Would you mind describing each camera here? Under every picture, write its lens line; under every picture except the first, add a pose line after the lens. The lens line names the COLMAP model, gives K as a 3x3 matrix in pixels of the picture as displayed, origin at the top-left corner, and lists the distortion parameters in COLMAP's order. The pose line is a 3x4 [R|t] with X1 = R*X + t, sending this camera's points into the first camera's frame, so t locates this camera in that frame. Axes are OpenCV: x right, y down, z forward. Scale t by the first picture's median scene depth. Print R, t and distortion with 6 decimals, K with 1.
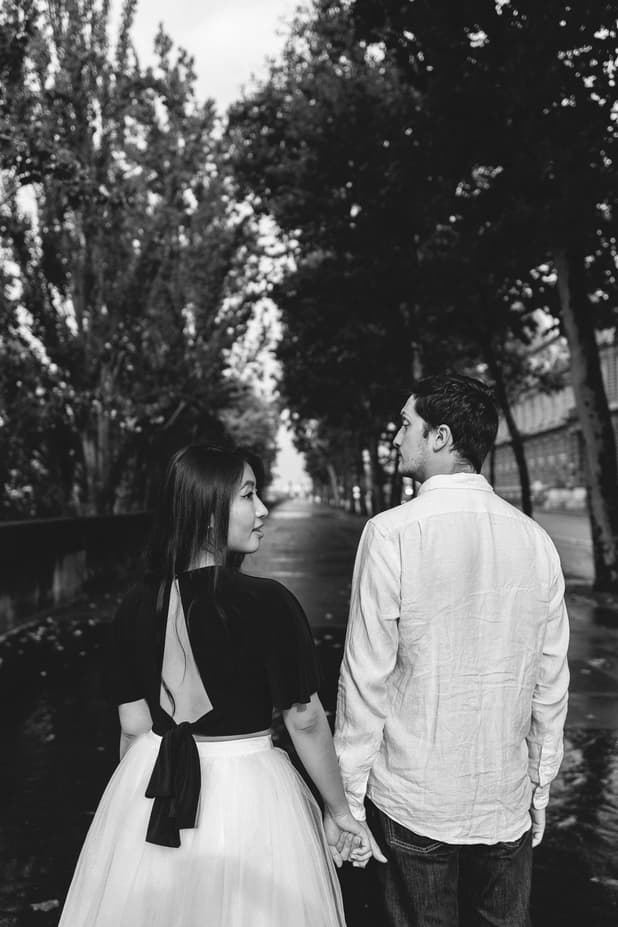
lens RADIAL K [[1073.6, 0, 309.0], [0, 1073.6, 463.5], [0, 0, 1]] dist [0.075992, 0.003957]
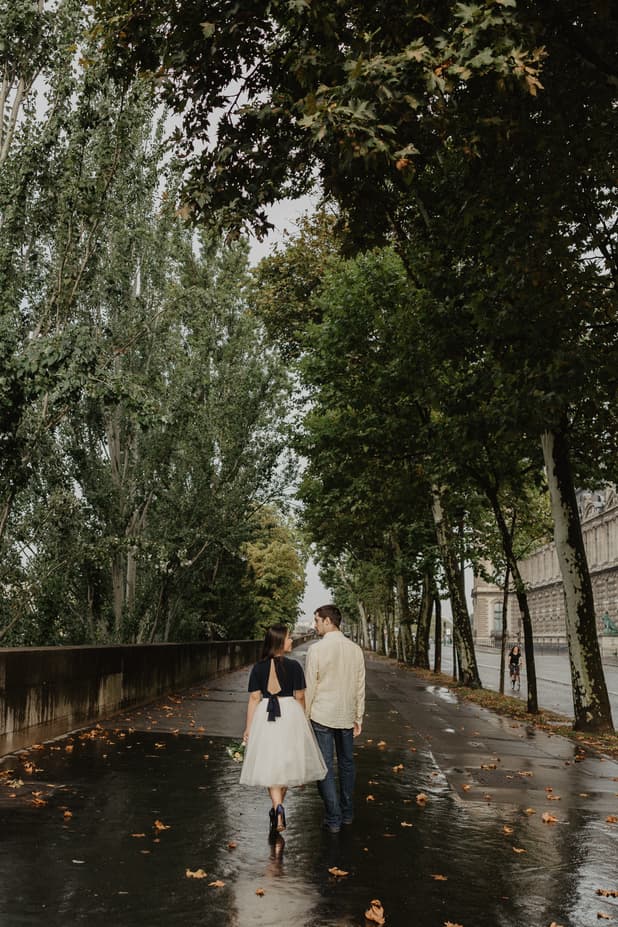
lens RADIAL K [[1483.1, 0, 309.0], [0, 1483.1, 463.5], [0, 0, 1]] dist [0.045207, 0.081880]
pose [[0.998589, 0.031664, -0.042624, 0.032647], [-0.035123, 0.995928, -0.083027, -0.011522], [0.039822, 0.084407, 0.995635, -0.351412]]
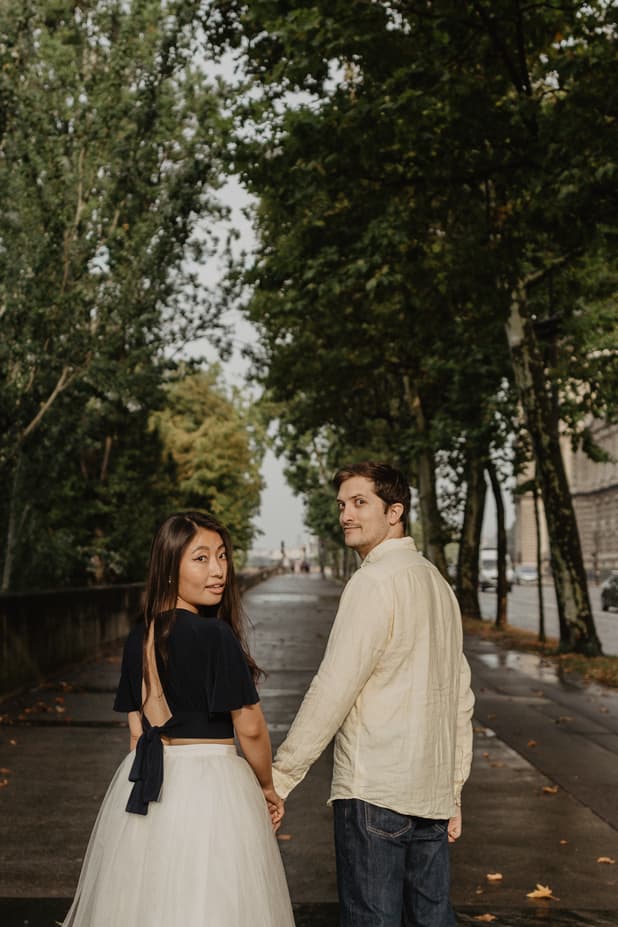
lens RADIAL K [[1483.1, 0, 309.0], [0, 1483.1, 463.5], [0, 0, 1]] dist [0.045207, 0.081880]
pose [[0.999982, -0.000369, -0.005928, 0.002867], [0.000125, 0.999155, -0.041099, 0.008928], [0.005938, 0.041097, 0.999138, 0.229204]]
